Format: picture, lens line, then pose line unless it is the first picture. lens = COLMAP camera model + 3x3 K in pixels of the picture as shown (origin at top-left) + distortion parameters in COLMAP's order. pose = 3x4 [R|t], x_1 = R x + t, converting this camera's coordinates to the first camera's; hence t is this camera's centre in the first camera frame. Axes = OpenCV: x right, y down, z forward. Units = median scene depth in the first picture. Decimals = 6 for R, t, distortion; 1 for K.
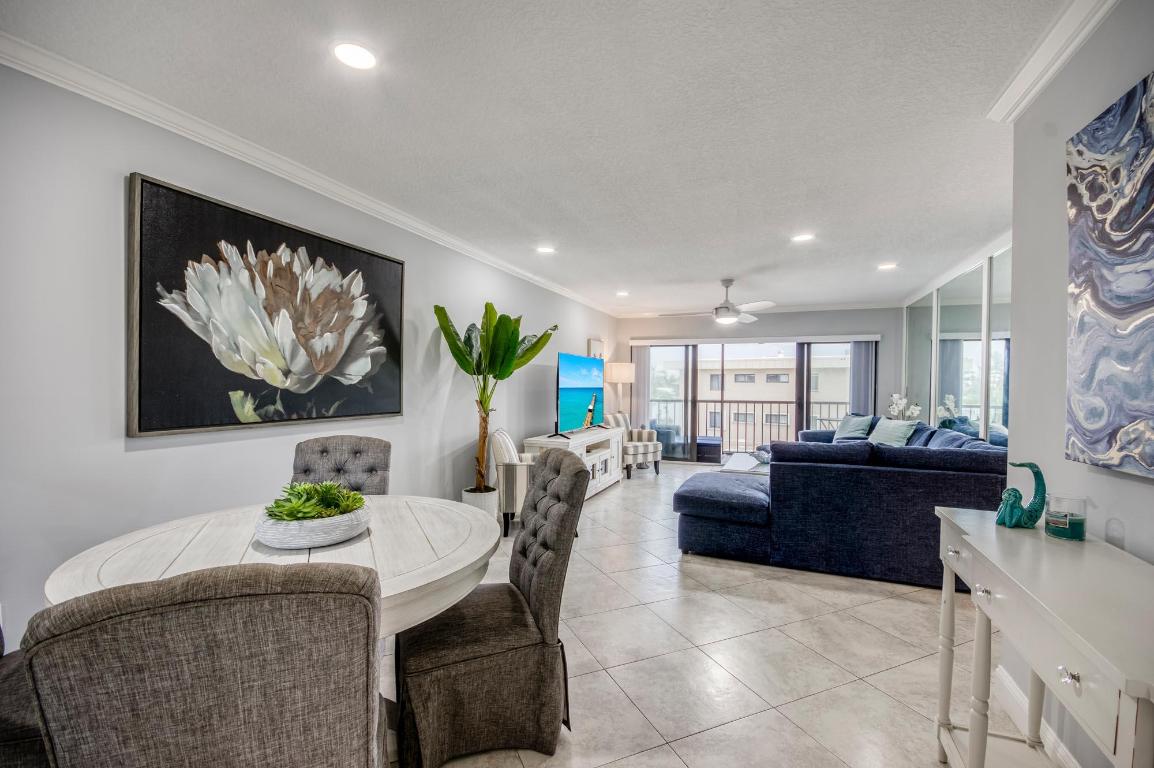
lens RADIAL K [[495.5, 0, 577.0], [0, 495.5, 384.0], [0, 0, 1]] dist [-0.000052, 0.000003]
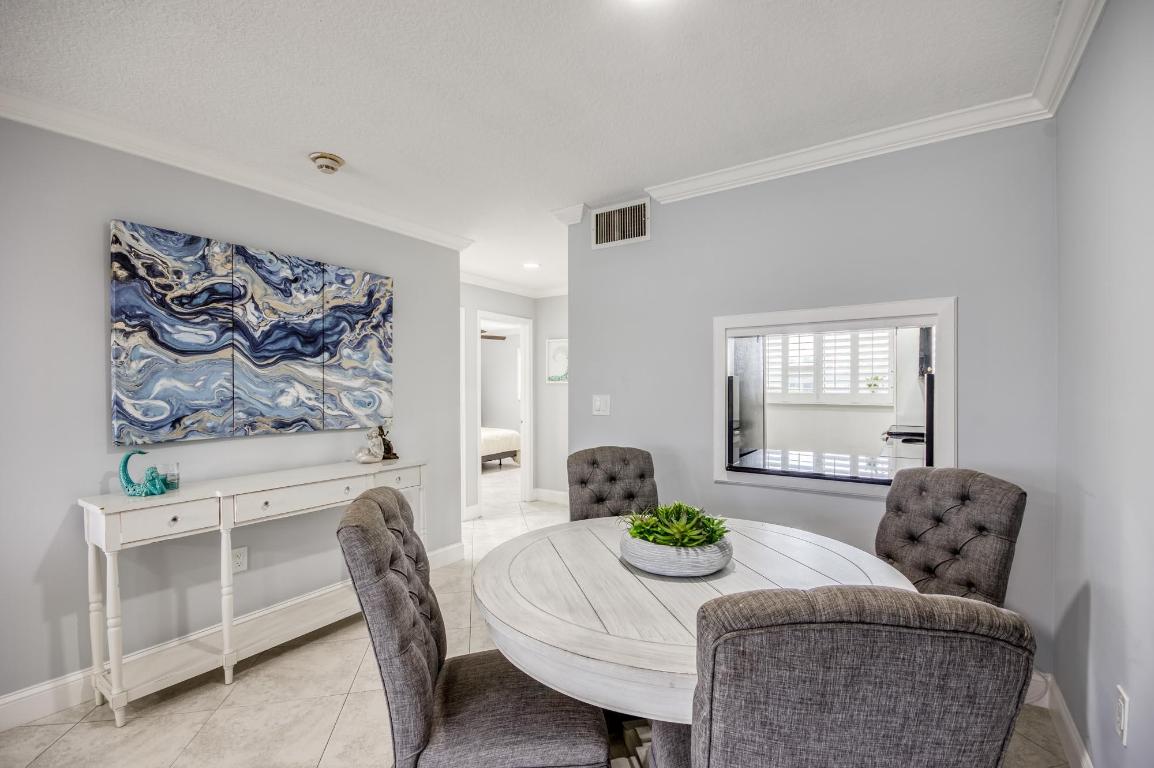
lens RADIAL K [[511.7, 0, 578.2], [0, 511.7, 391.2], [0, 0, 1]] dist [-0.001454, -0.000245]
pose [[-0.978006, -0.006965, 0.208461, -0.295282], [-0.004474, 0.999913, 0.012419, -0.013943], [-0.208529, 0.011214, -0.977952, 1.064620]]
